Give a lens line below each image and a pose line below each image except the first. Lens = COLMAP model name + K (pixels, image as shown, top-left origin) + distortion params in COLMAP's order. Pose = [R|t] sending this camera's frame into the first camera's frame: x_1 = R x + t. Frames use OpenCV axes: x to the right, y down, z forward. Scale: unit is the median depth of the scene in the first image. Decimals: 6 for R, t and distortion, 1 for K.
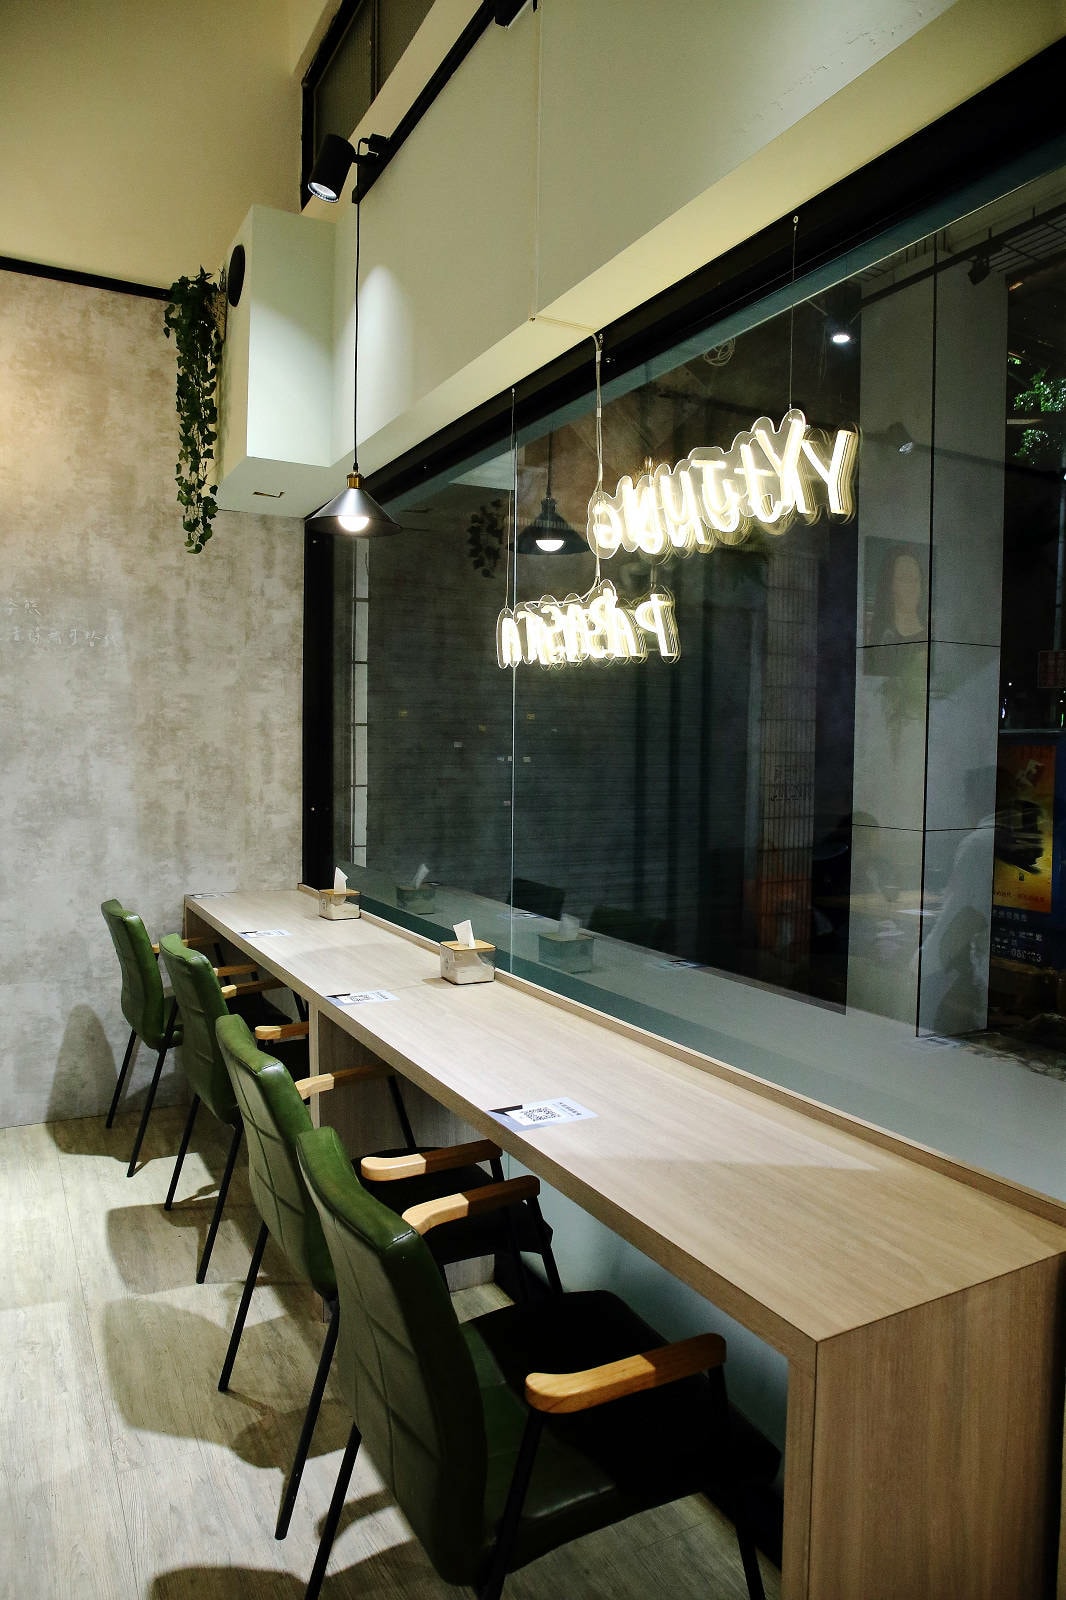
lens RADIAL K [[1054.4, 0, 533.0], [0, 1054.4, 800.0], [0, 0, 1]] dist [-0.067645, 0.004192]
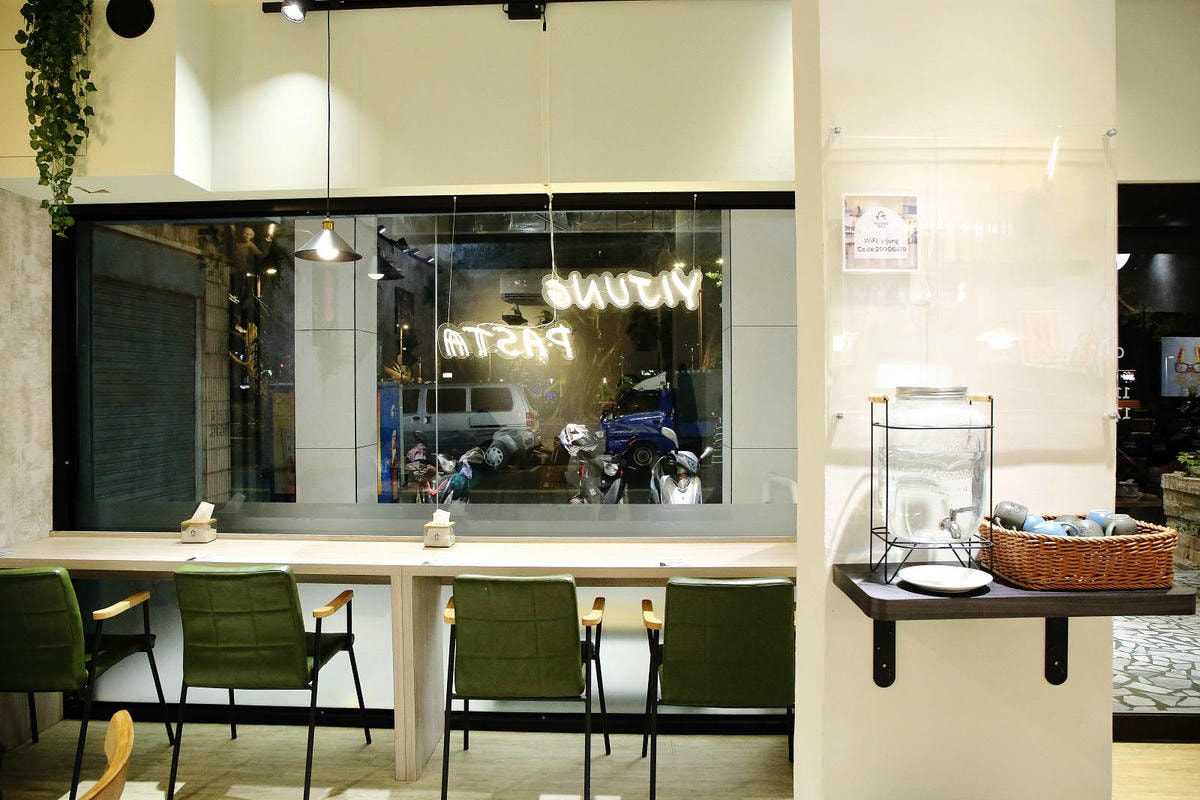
lens RADIAL K [[790.8, 0, 600.0], [0, 790.8, 400.0], [0, 0, 1]] dist [-0.067645, 0.004192]
pose [[0.514740, -0.025057, 0.856980, -0.625506], [0.056358, 0.998400, -0.004660, -0.023099], [-0.855492, 0.050696, 0.515328, 0.085934]]
